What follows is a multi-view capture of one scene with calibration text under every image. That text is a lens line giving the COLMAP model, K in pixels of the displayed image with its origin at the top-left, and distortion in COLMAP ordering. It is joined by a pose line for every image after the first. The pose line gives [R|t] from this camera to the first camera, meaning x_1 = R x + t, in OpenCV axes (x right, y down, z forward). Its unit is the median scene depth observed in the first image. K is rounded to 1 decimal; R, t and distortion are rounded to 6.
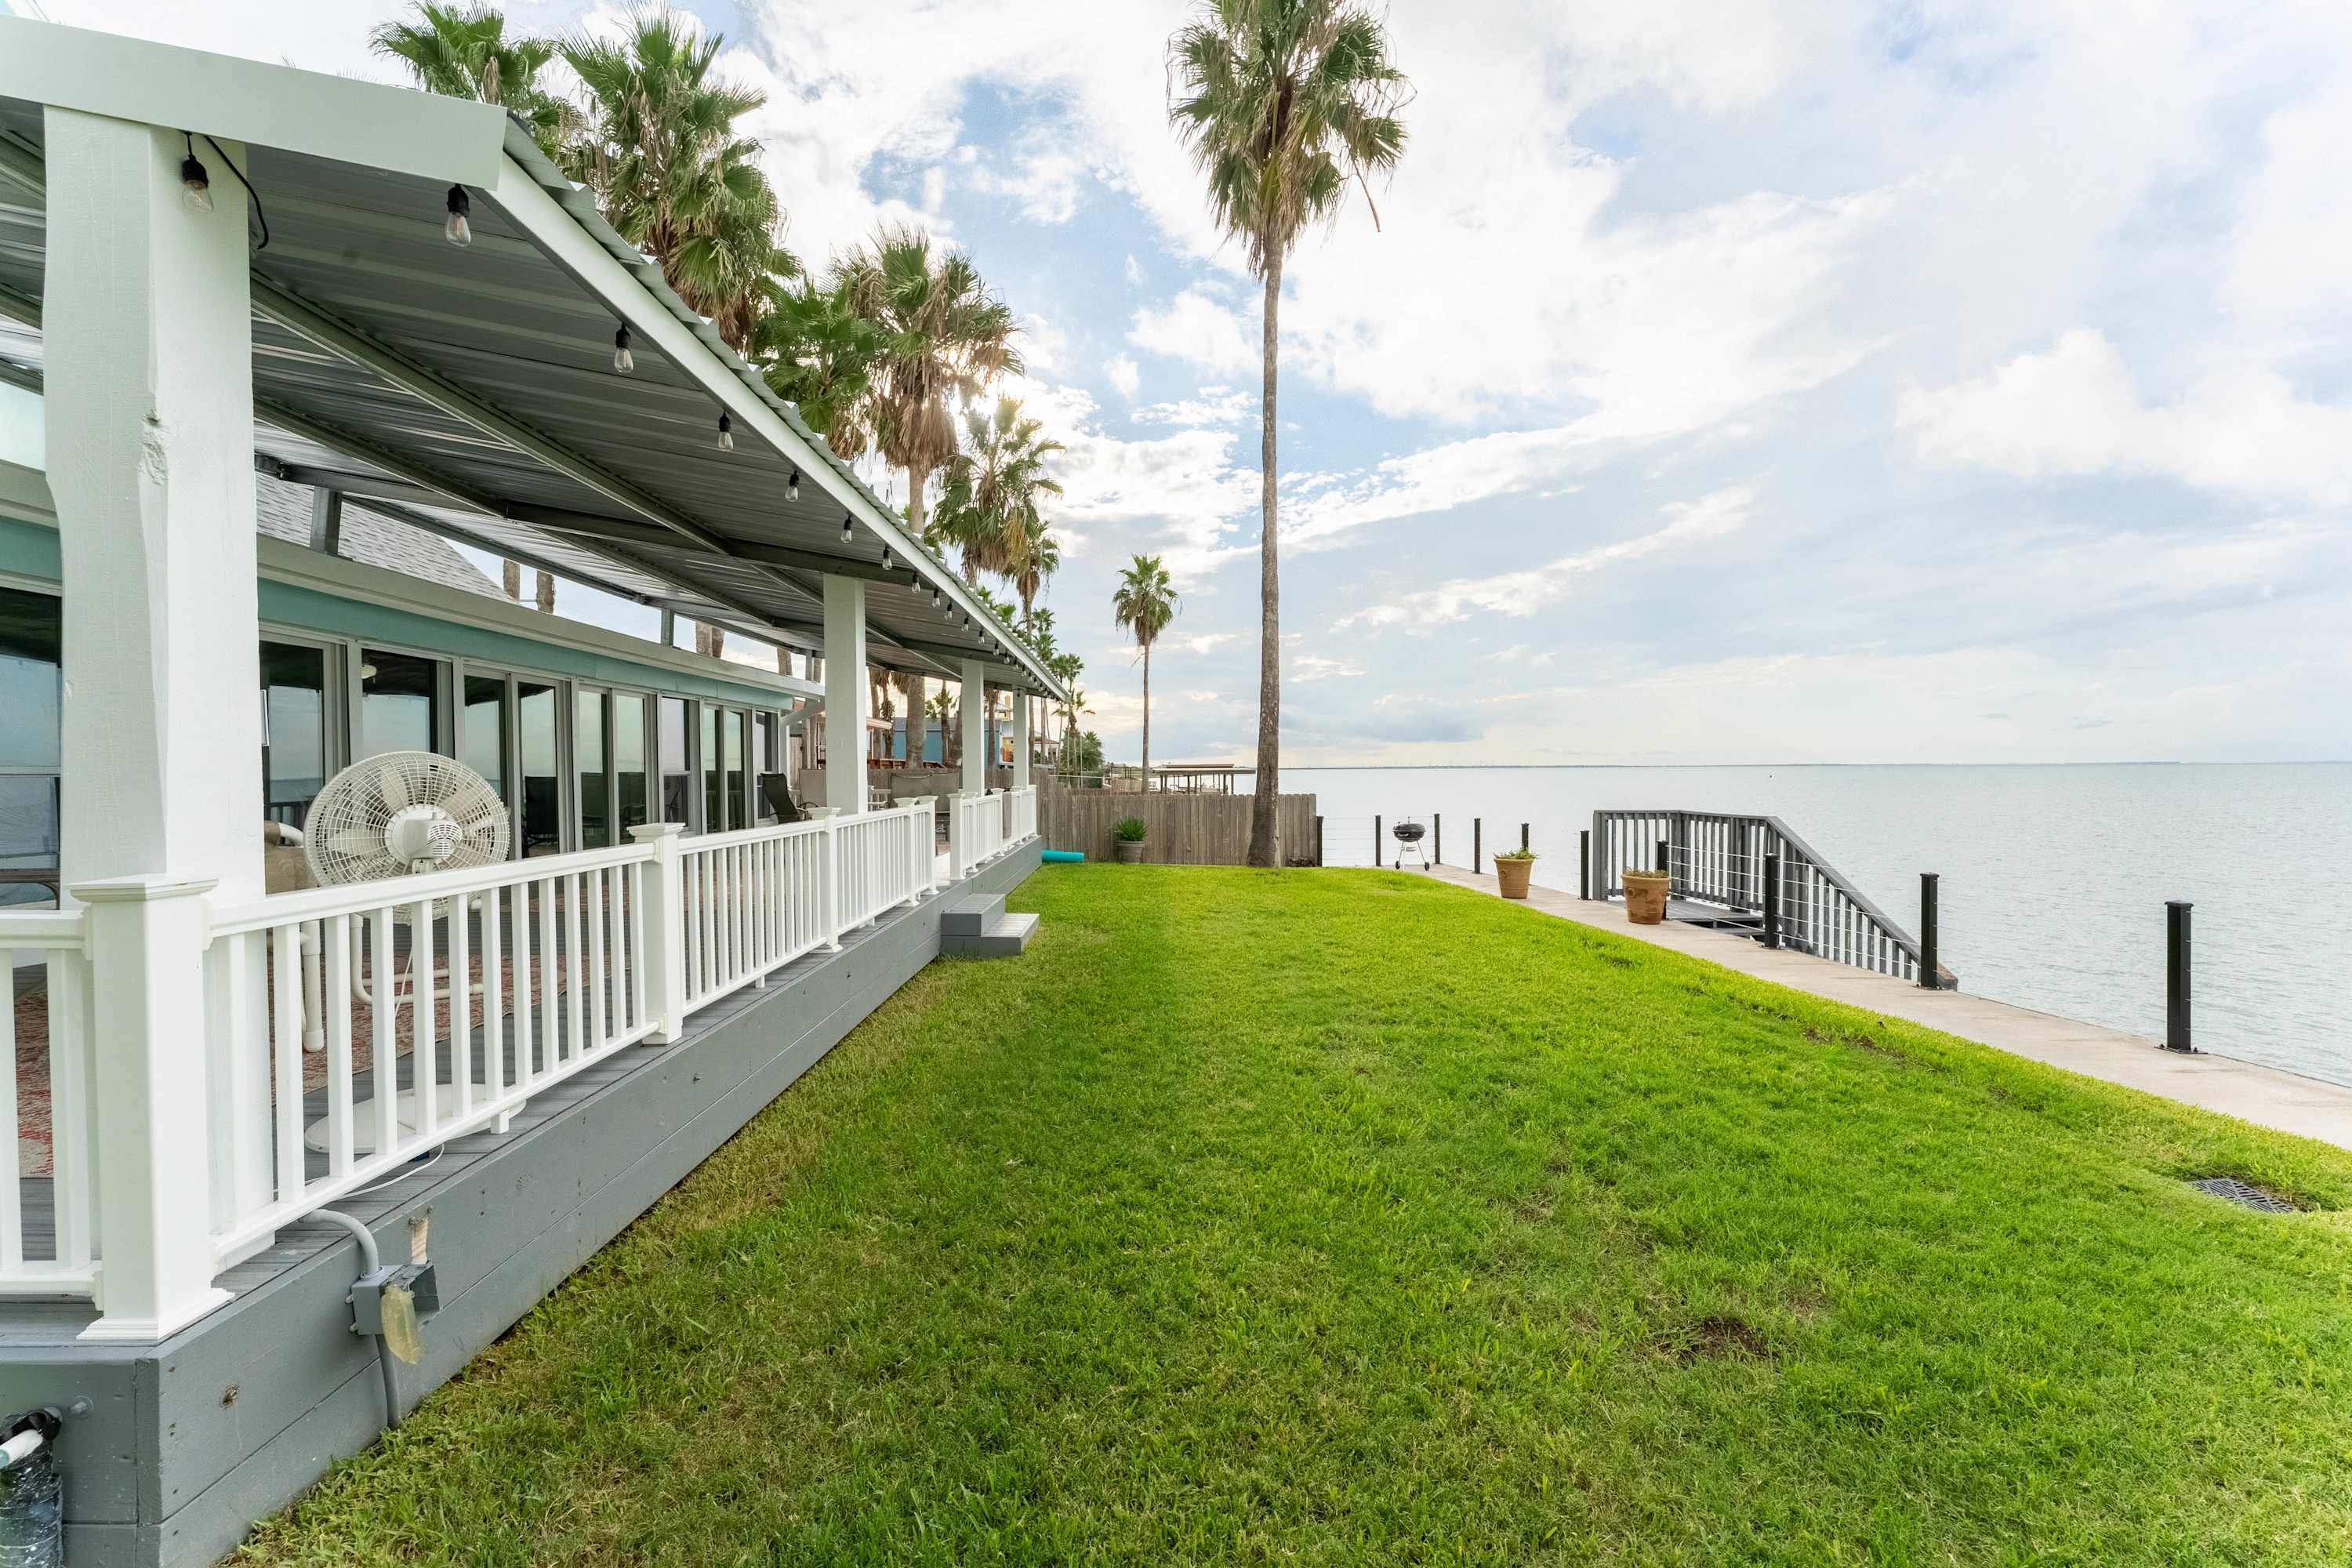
lens RADIAL K [[968.1, 0, 1157.6], [0, 968.1, 783.8], [0, 0, 1]] dist [0.000132, -0.000081]
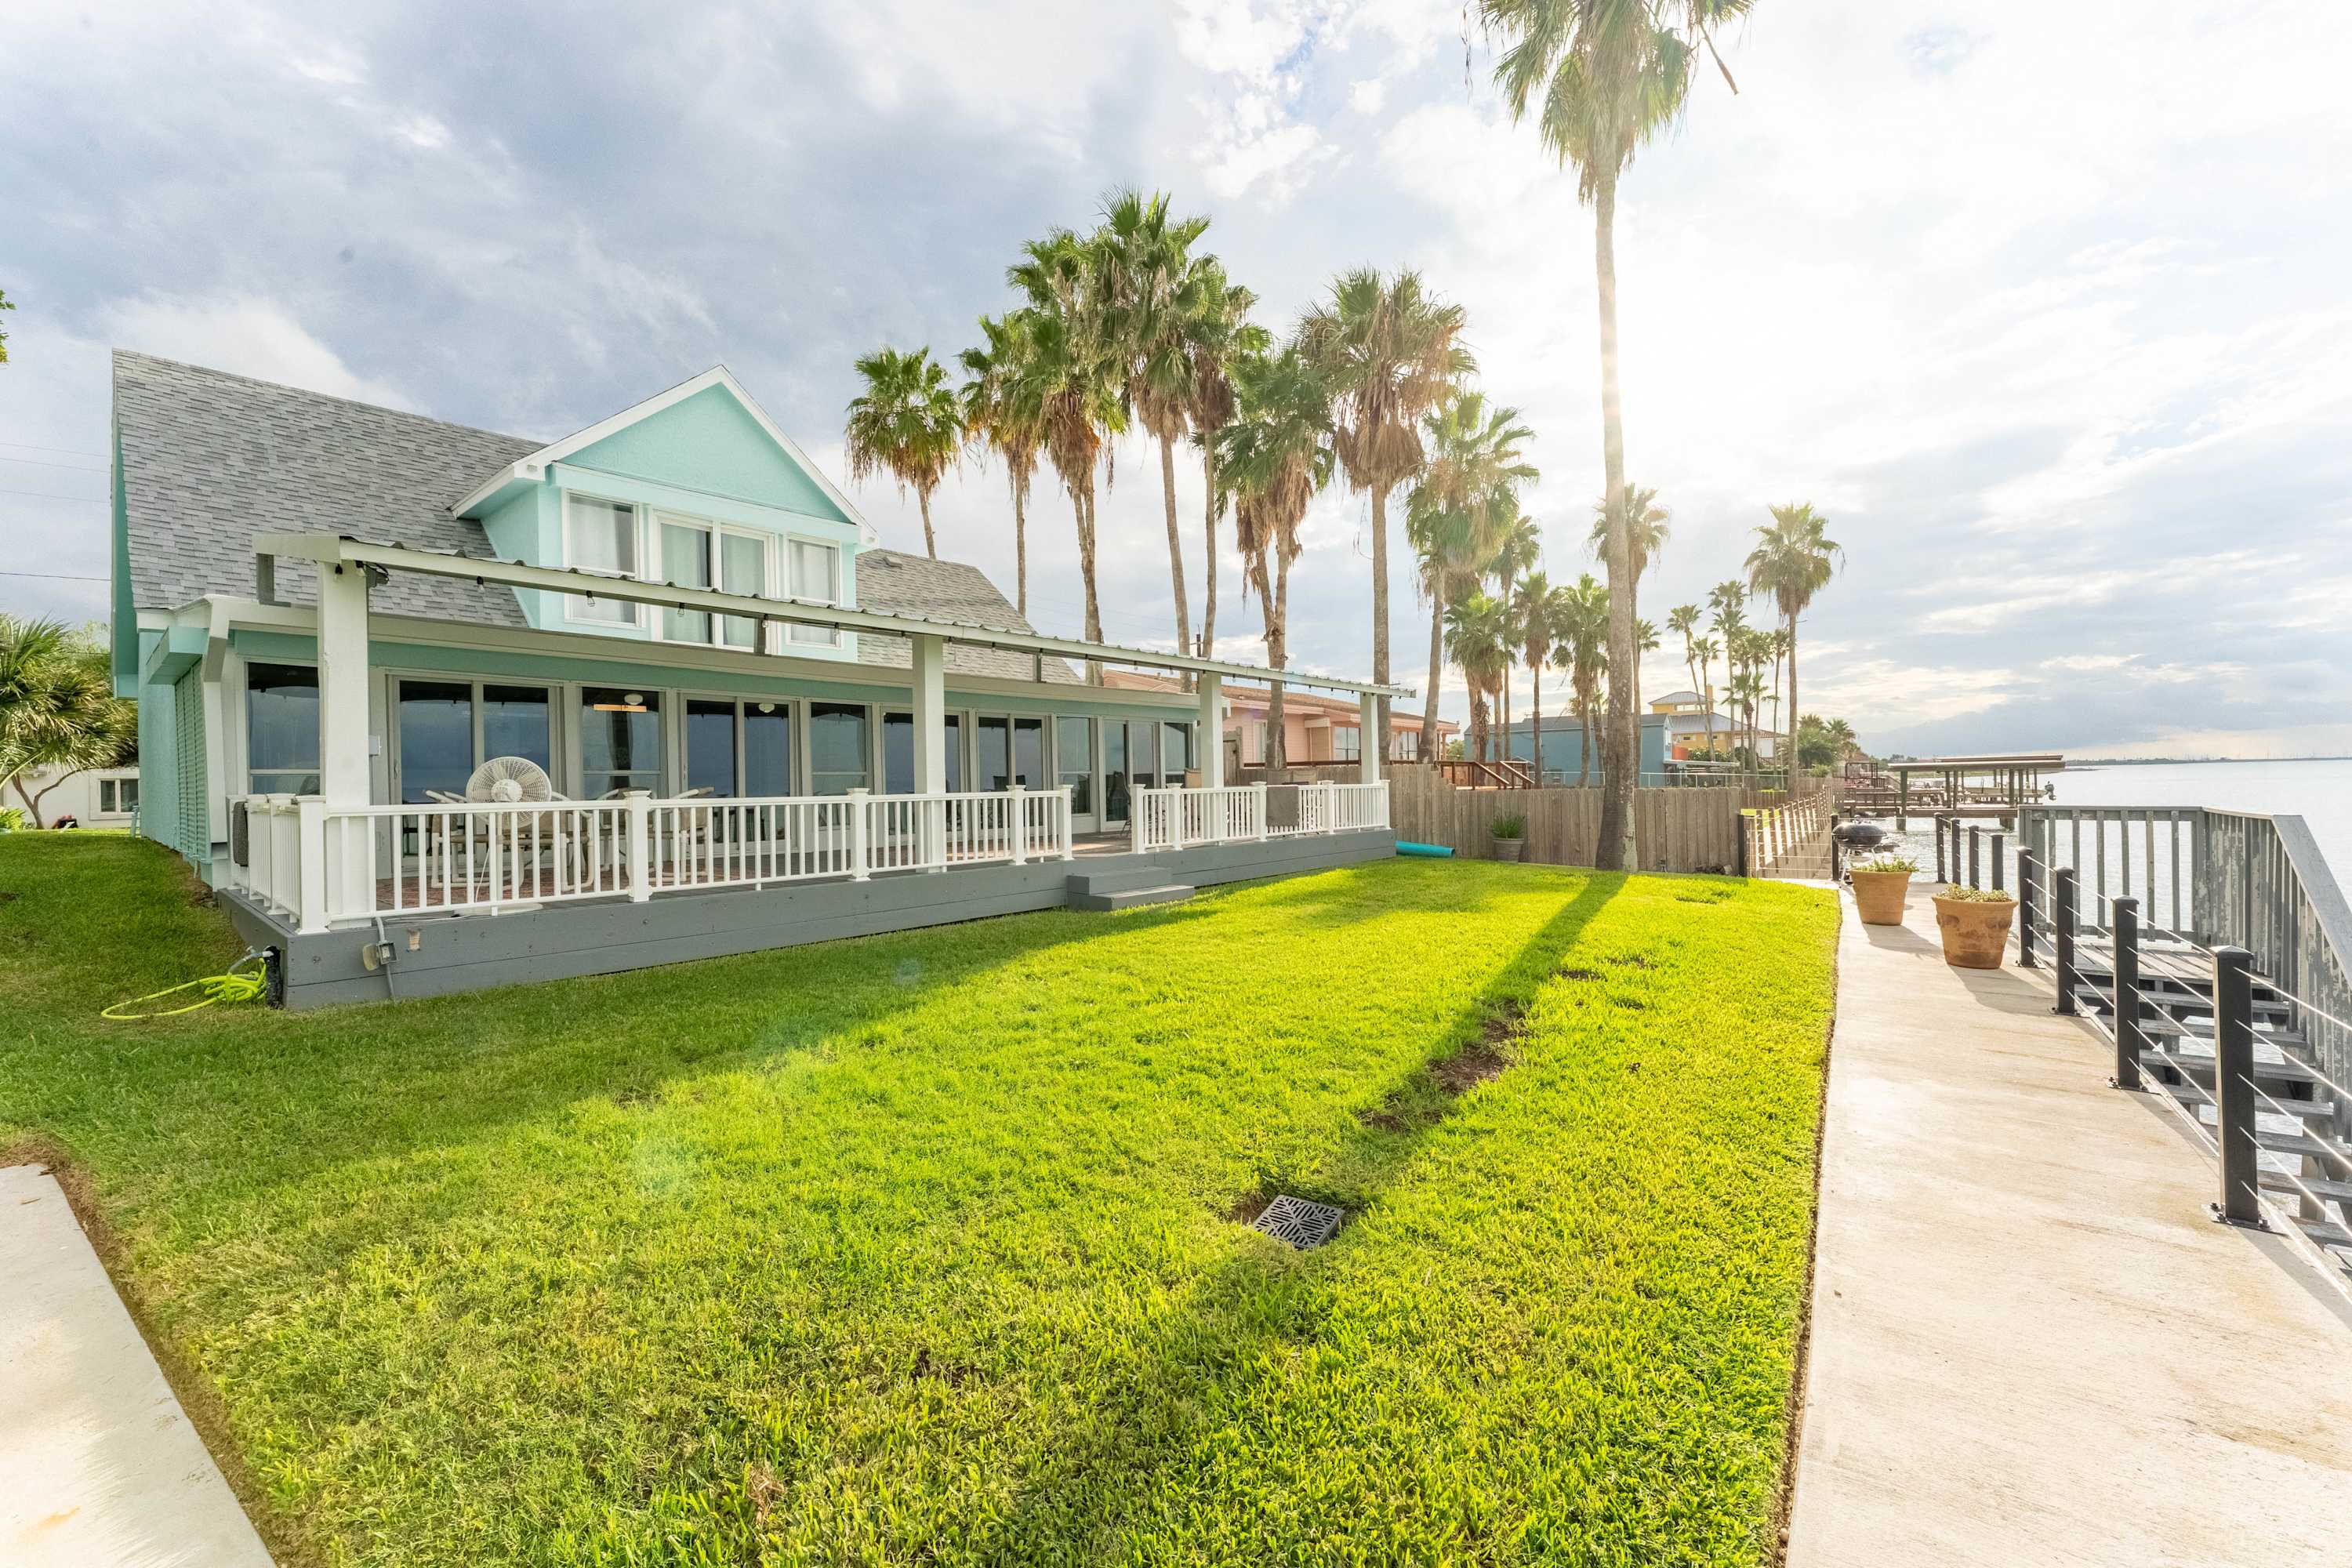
lens RADIAL K [[968.1, 0, 1157.6], [0, 968.1, 783.8], [0, 0, 1]] dist [0.000132, -0.000081]
pose [[0.741274, -0.015265, -0.671029, 0.288844], [0.010578, 0.999883, -0.011061, 0.011122], [0.671119, 0.001101, 0.741348, 0.049004]]
